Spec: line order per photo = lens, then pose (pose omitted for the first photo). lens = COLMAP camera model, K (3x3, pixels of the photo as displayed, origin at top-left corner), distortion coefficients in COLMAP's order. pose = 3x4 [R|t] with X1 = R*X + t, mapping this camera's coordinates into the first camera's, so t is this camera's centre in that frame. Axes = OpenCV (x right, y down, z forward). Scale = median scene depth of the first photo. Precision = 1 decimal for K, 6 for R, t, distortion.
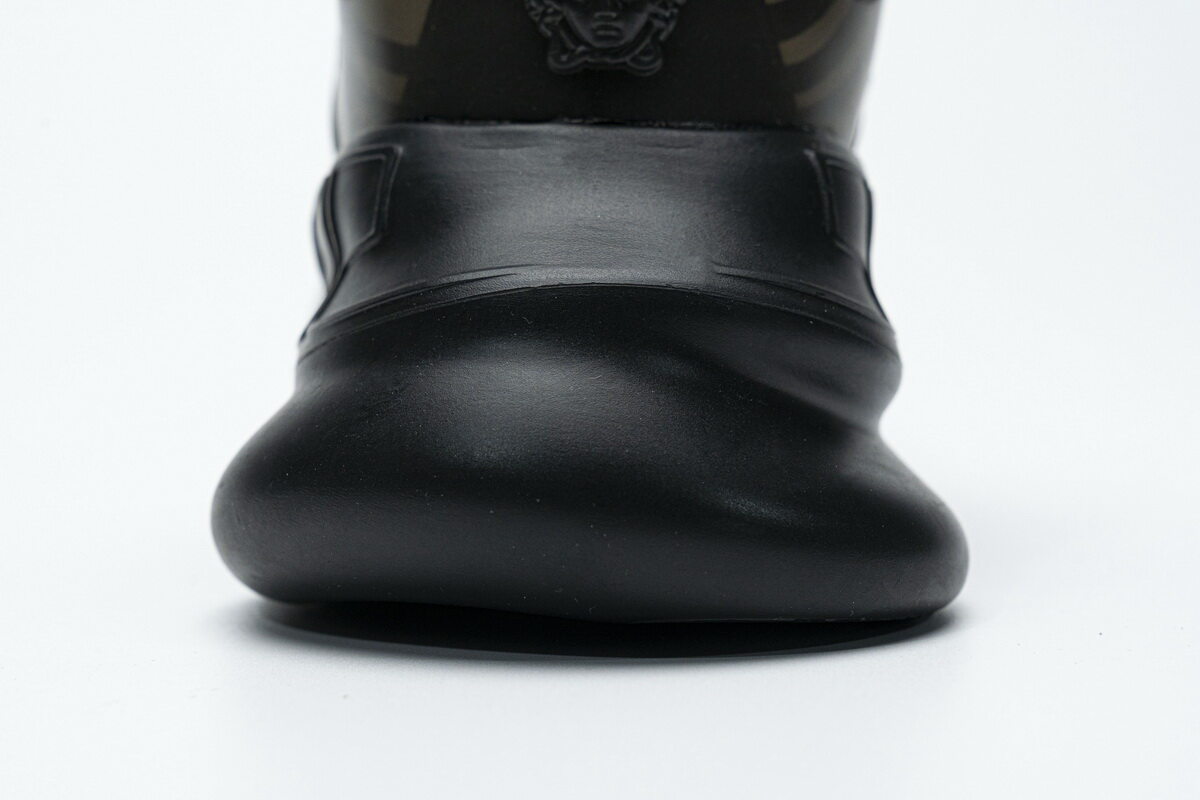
lens RADIAL K [[2382.0, 0, 597.3], [0, 2382.0, 405.2], [0, 0, 1]] dist [0.054219, 0.000000]
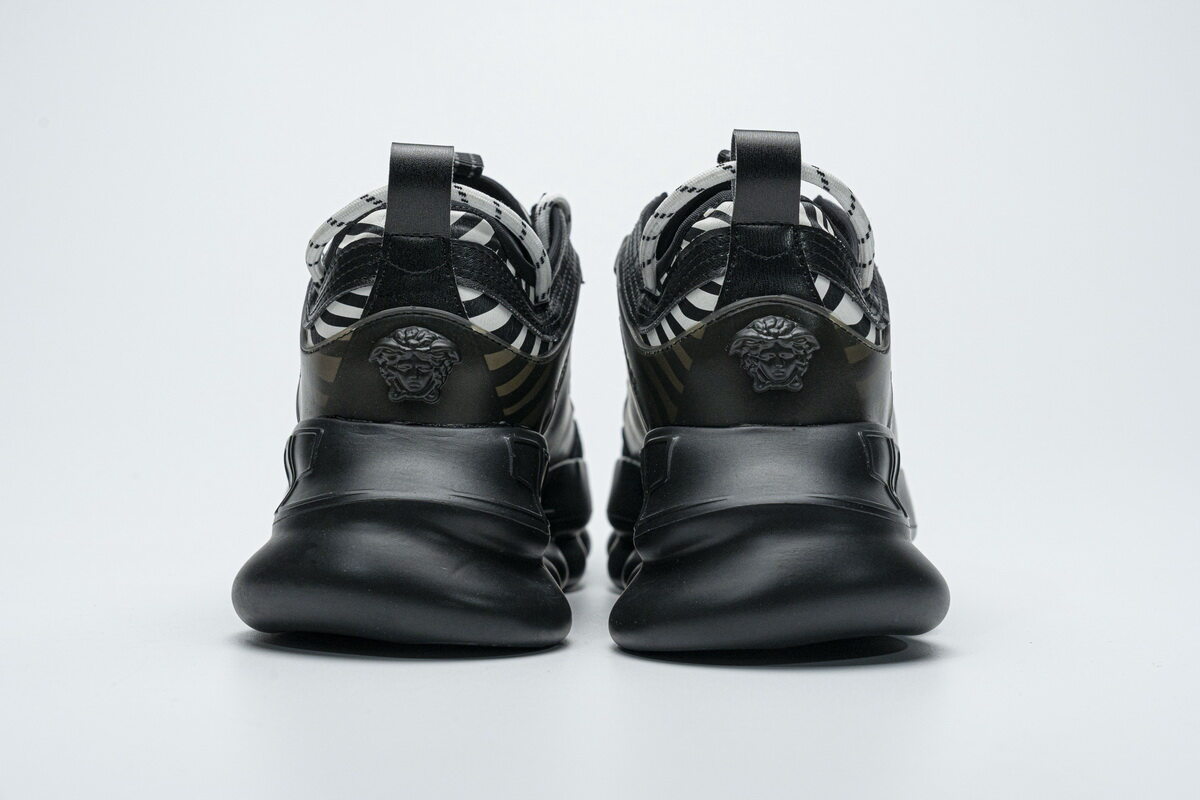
lens RADIAL K [[2382.0, 0, 610.2], [0, 2382.0, 366.0], [0, 0, 1]] dist [0.054219, 0.000000]
pose [[0.999390, 0.034935, 0.000110, 0.189052], [-0.034905, 0.998657, -0.038299, -0.093041], [-0.001448, 0.038272, 0.999266, -1.274193]]
